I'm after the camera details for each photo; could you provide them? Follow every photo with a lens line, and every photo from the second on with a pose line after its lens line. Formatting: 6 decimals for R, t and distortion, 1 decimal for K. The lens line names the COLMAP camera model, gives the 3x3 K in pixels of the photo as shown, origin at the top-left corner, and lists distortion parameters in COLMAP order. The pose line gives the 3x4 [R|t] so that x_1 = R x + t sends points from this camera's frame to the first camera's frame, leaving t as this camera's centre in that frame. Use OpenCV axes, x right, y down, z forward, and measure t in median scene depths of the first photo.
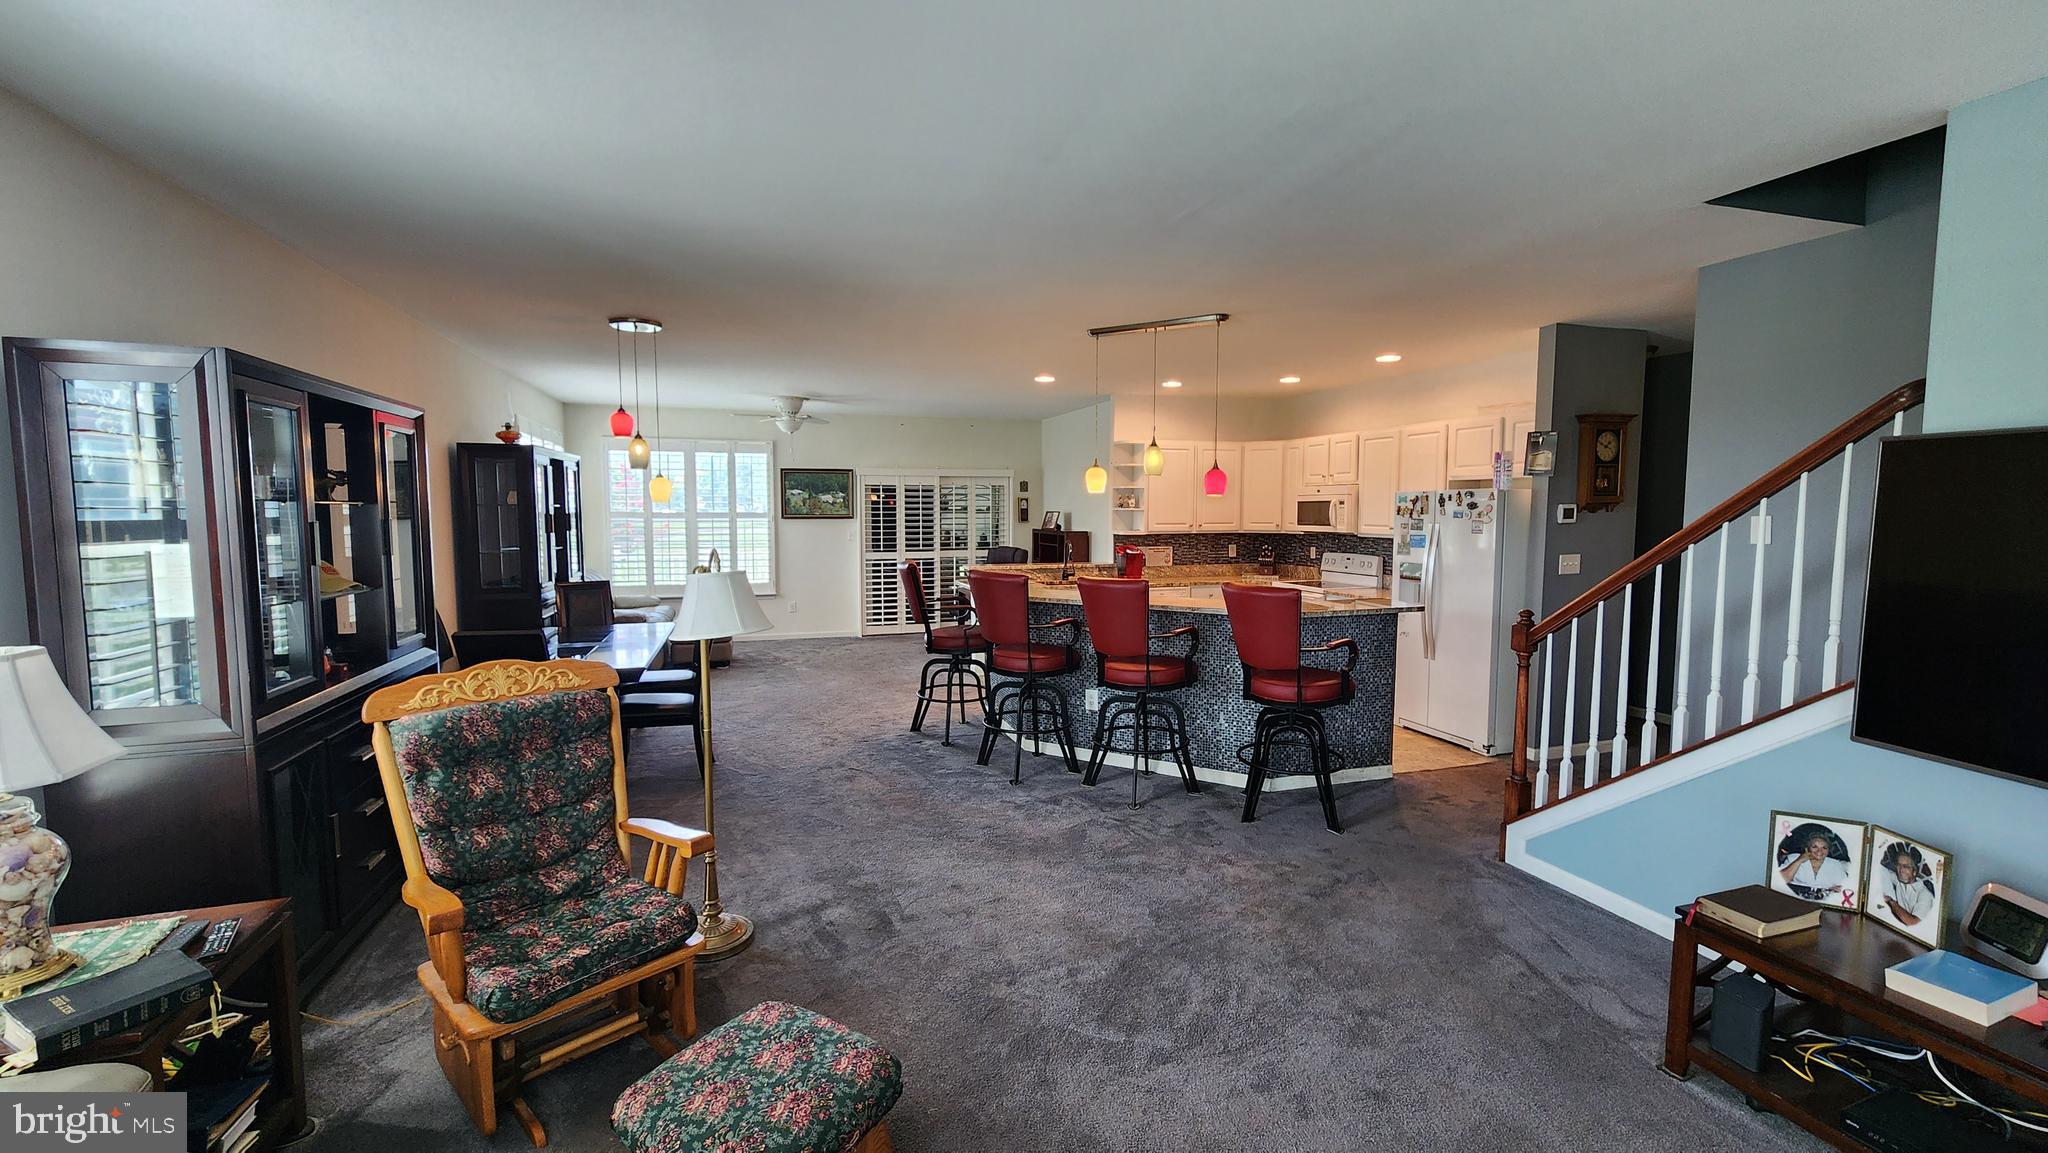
lens RADIAL K [[842.9, 0, 1030.9], [0, 842.9, 582.4], [0, 0, 1]] dist [-0.003010, 0.000535]
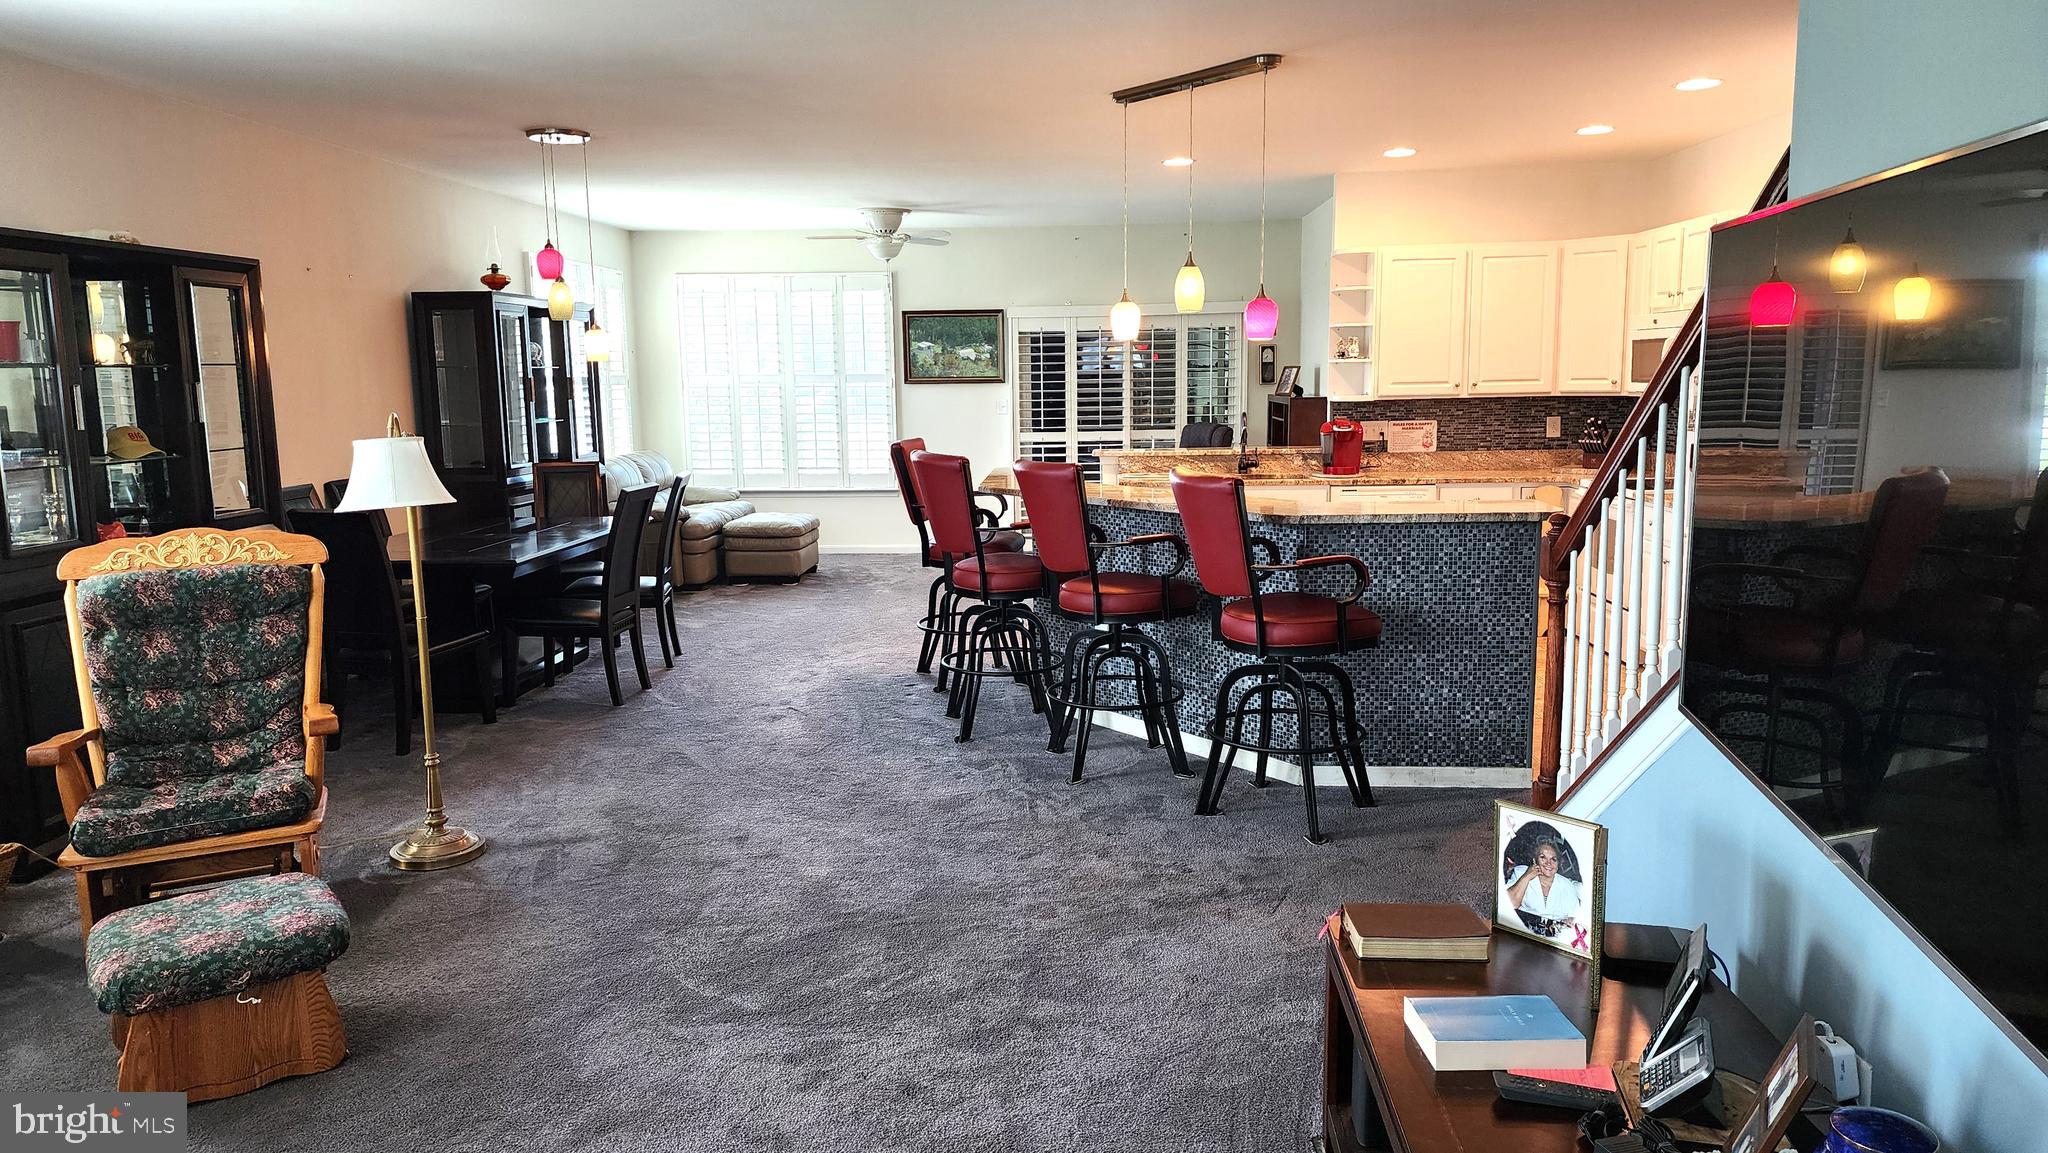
lens RADIAL K [[1353.8, 0, 1018.6], [0, 1353.8, 582.7], [0, 0, 1]] dist [0.050341, -0.026484]
pose [[0.929263, 0.042082, -0.367013, 0.509943], [-0.016117, 0.997163, 0.073527, 0.014547], [0.369066, -0.062411, 0.927305, -0.074752]]
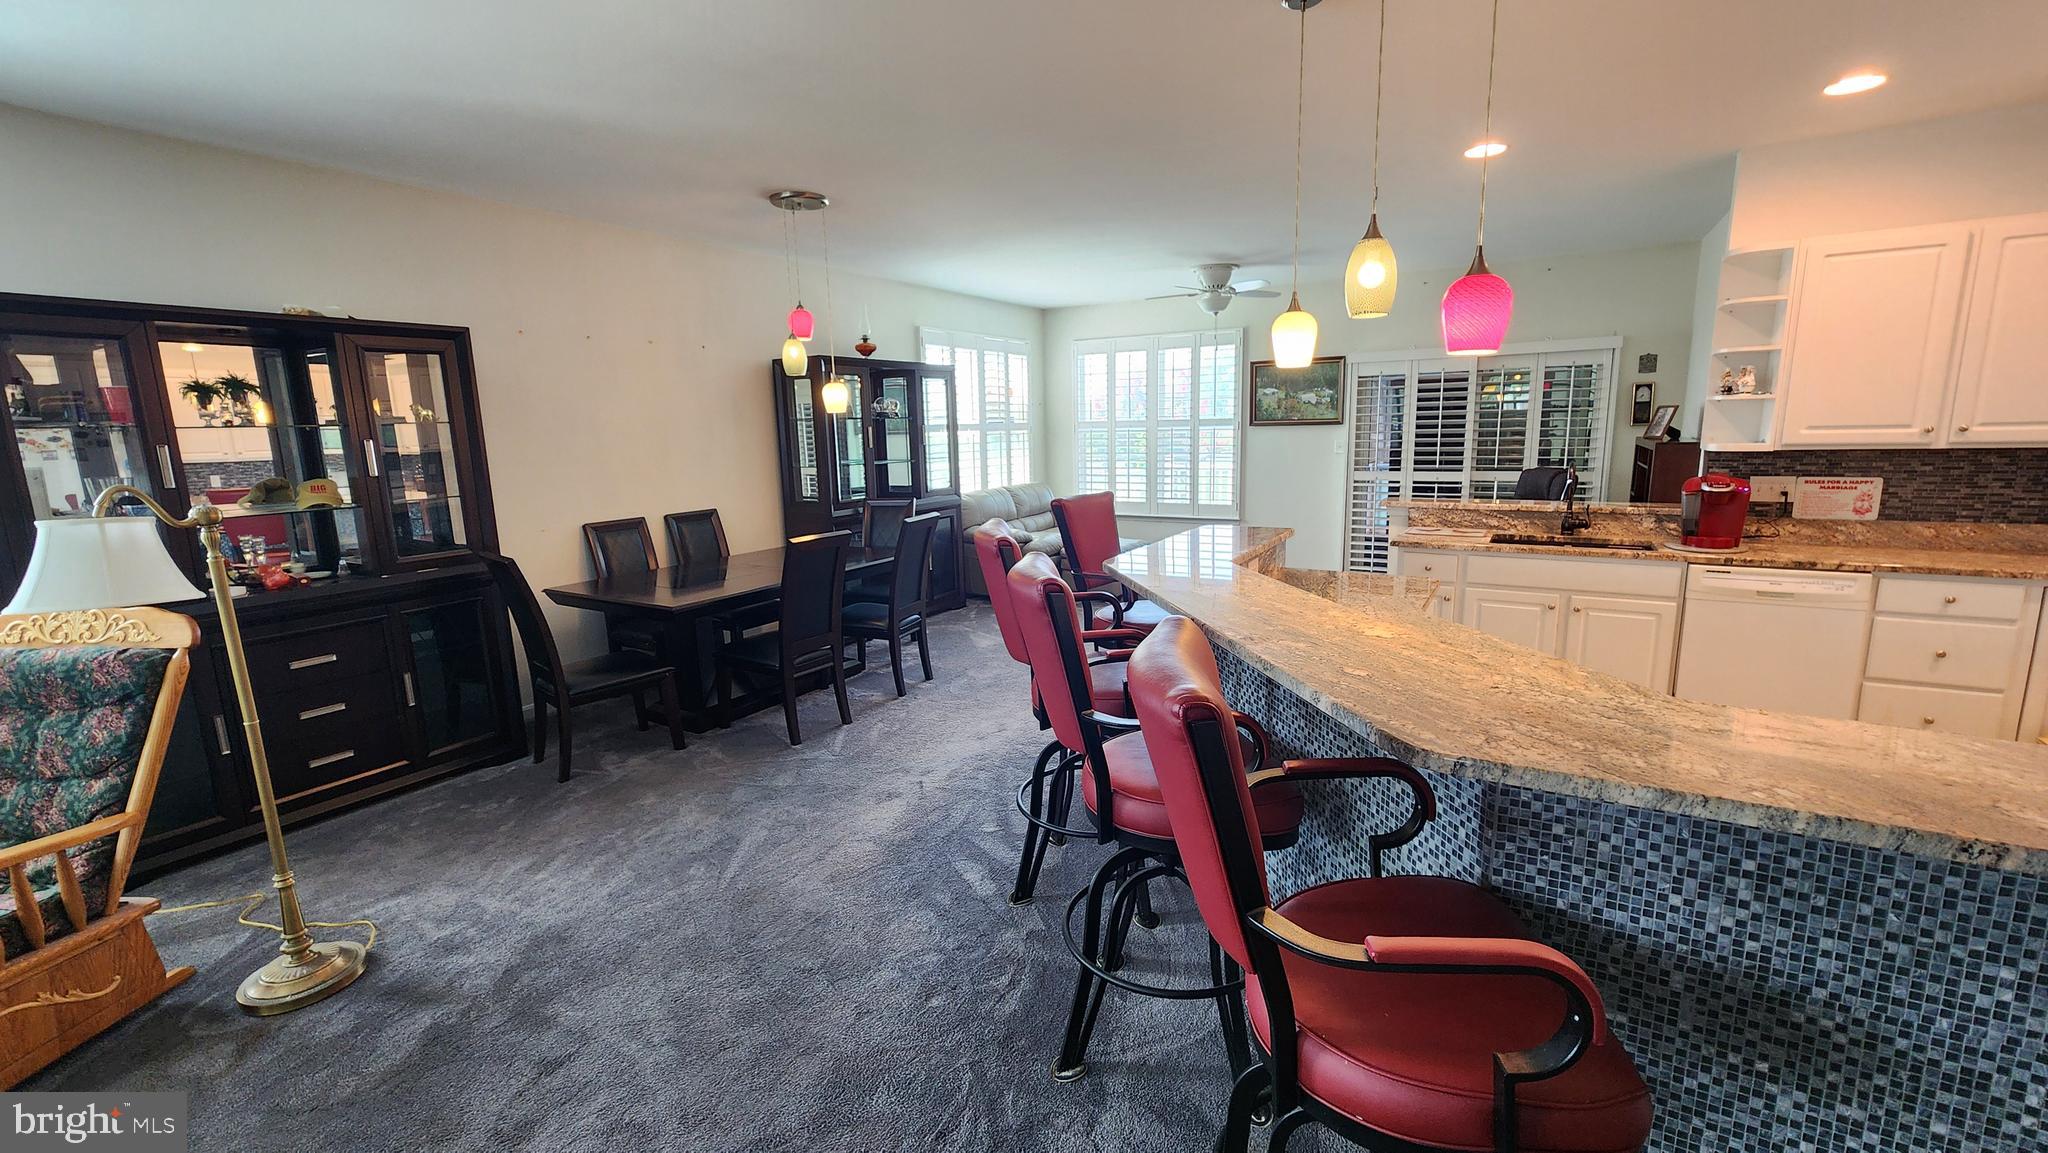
lens RADIAL K [[842.9, 0, 1023.4], [0, 842.9, 579.3], [0, 0, 1]] dist [-0.003010, 0.000535]
pose [[0.647574, 0.122376, -0.752112, 0.431852], [-0.040983, 0.991185, 0.125988, -0.053822], [0.760900, -0.050763, 0.646881, 0.724657]]
